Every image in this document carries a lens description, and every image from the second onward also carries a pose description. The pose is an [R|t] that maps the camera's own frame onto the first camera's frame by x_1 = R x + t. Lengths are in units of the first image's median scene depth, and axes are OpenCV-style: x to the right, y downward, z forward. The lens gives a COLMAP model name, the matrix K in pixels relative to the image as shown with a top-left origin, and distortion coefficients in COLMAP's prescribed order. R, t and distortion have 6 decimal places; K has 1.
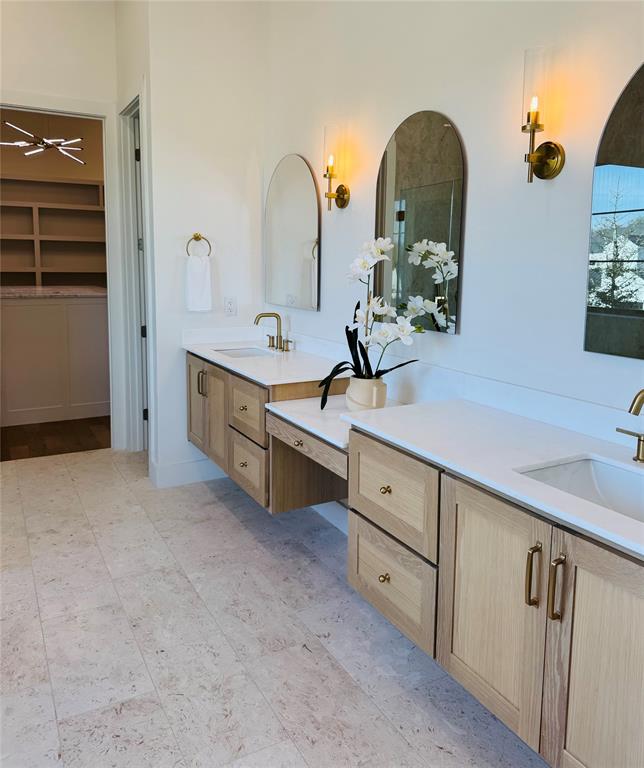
lens RADIAL K [[608.0, 0, 328.7], [0, 608.0, 380.6], [0, 0, 1]] dist [0.016699, -0.005098]
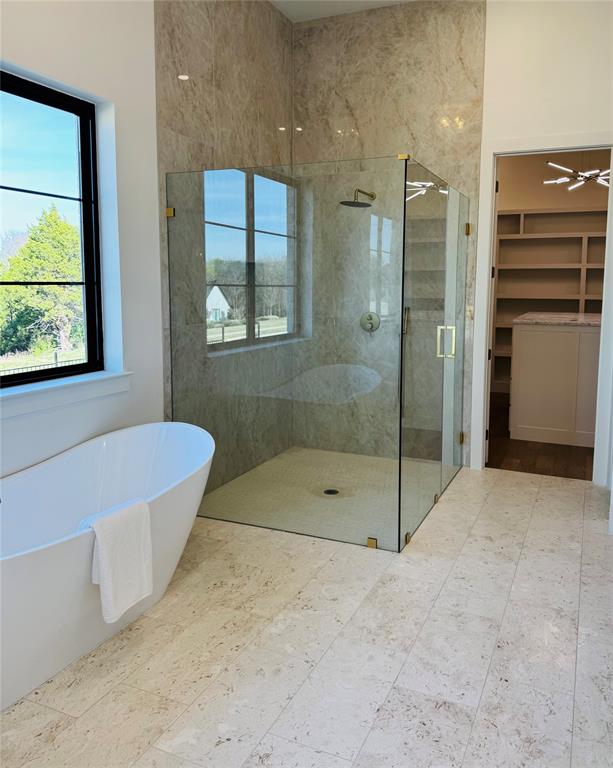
lens RADIAL K [[608.8, 0, 312.0], [0, 608.8, 385.0], [0, 0, 1]] dist [-0.000397, -0.004800]
pose [[0.612838, 0.125630, -0.780158, 0.193029], [-0.152443, 0.987532, 0.039275, -0.019652], [0.775365, 0.094860, 0.624349, 0.066934]]
